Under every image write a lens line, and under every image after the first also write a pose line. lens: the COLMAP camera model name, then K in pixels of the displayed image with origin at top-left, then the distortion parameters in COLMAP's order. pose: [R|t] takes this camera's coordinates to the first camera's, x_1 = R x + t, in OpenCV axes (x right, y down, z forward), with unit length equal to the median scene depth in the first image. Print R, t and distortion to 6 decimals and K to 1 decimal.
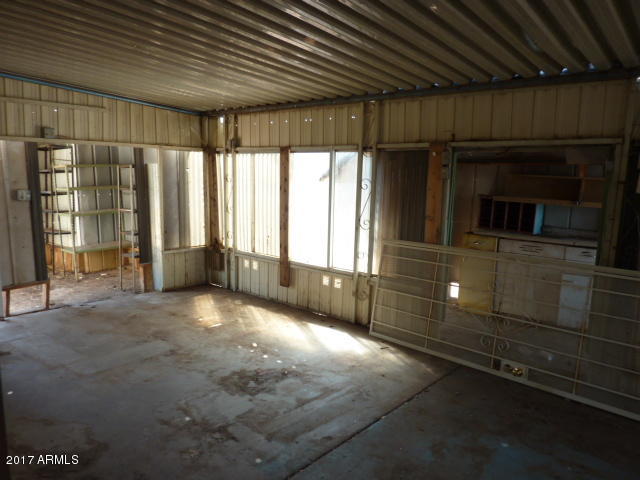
lens RADIAL K [[477.0, 0, 321.0], [0, 477.0, 239.7], [0, 0, 1]] dist [-0.016981, -0.013610]
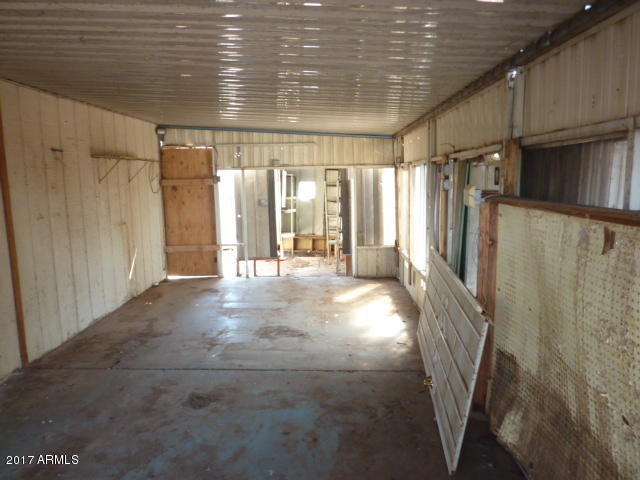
lens RADIAL K [[477.0, 0, 321.0], [0, 477.0, 239.7], [0, 0, 1]] dist [-0.016981, -0.013610]
pose [[0.624020, 0.067678, -0.778472, 0.644613], [-0.076623, 0.996741, 0.025233, -0.020217], [0.777643, 0.043903, 0.627172, 0.110853]]
